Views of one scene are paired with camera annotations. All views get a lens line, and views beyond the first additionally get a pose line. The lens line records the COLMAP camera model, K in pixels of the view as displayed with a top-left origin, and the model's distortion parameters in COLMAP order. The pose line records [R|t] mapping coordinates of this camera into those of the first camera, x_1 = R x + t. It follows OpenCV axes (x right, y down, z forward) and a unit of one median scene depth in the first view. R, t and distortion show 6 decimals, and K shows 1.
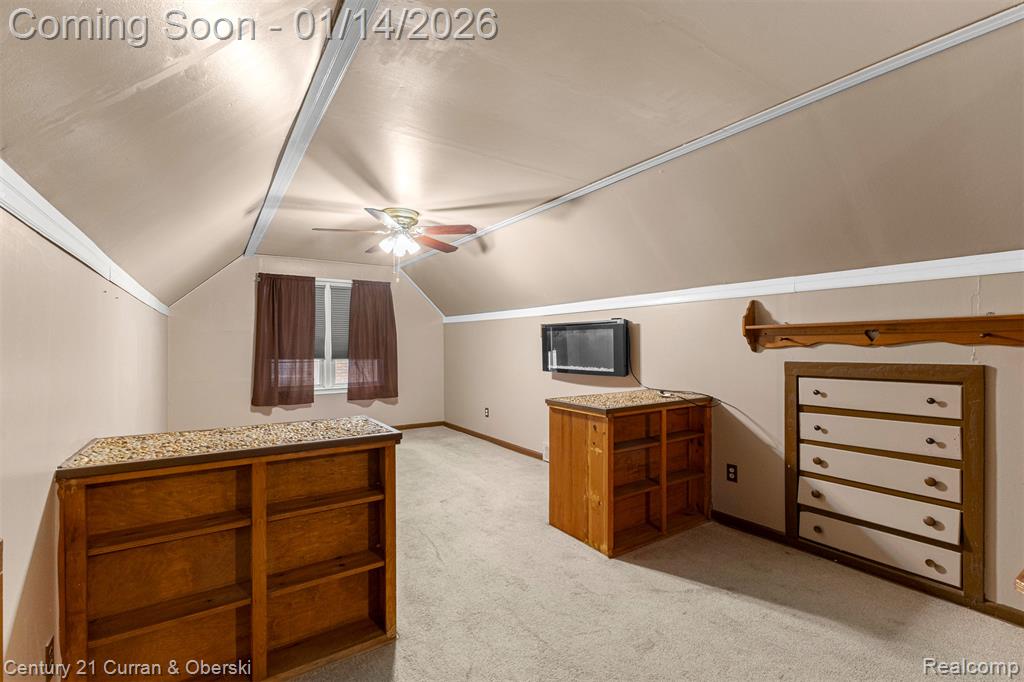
lens RADIAL K [[447.8, 0, 512.5], [0, 447.8, 346.9], [0, 0, 1]] dist [0.001163, 0.000205]
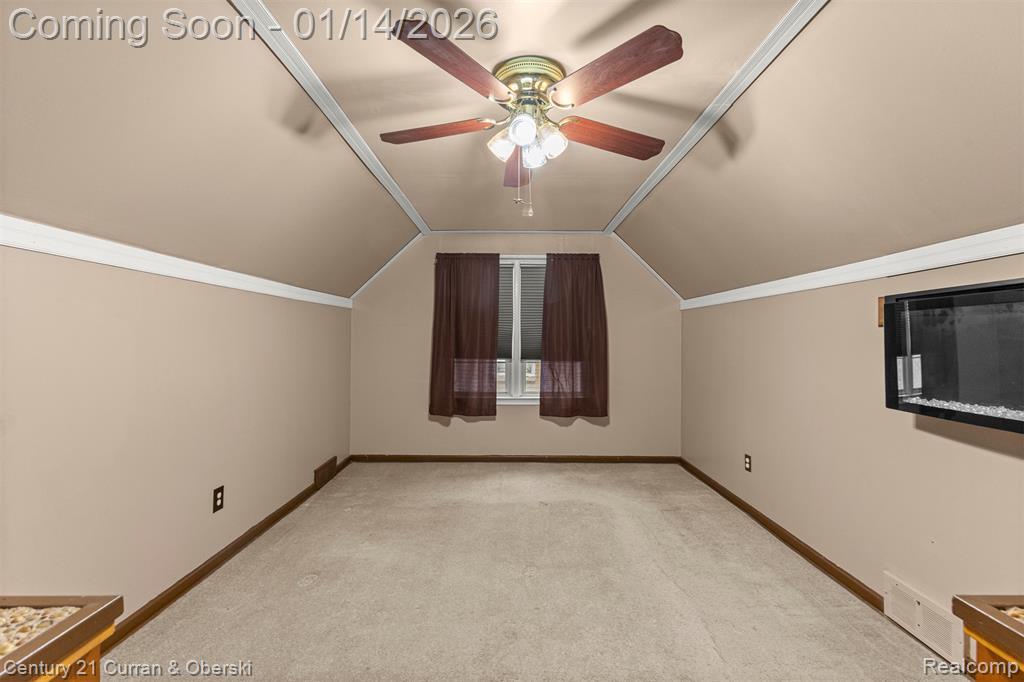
lens RADIAL K [[447.8, 0, 511.4], [0, 447.8, 340.4], [0, 0, 1]] dist [0.001163, 0.000205]
pose [[0.831724, 0.004394, -0.555172, 0.010143], [-0.009652, 0.999932, -0.006546, -0.000767], [0.555106, 0.010803, 0.831710, 0.483897]]
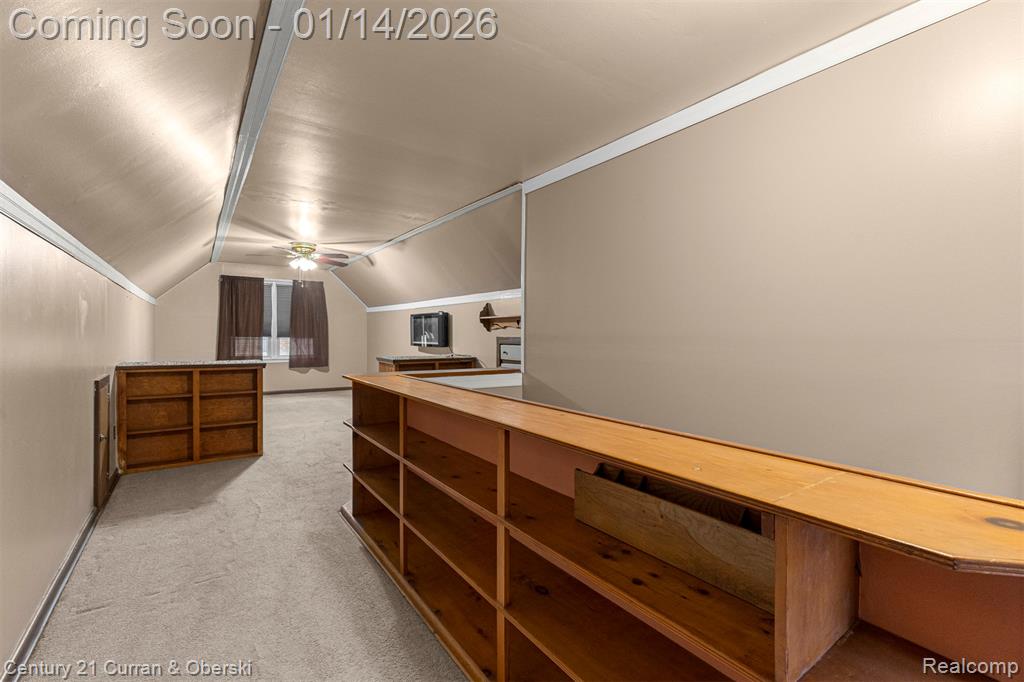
lens RADIAL K [[447.8, 0, 519.1], [0, 447.8, 340.0], [0, 0, 1]] dist [0.001163, 0.000205]
pose [[0.999470, 0.011306, 0.030537, 0.406170], [-0.011604, 0.999887, 0.009569, 0.018134], [-0.030425, -0.009918, 0.999488, -0.541952]]
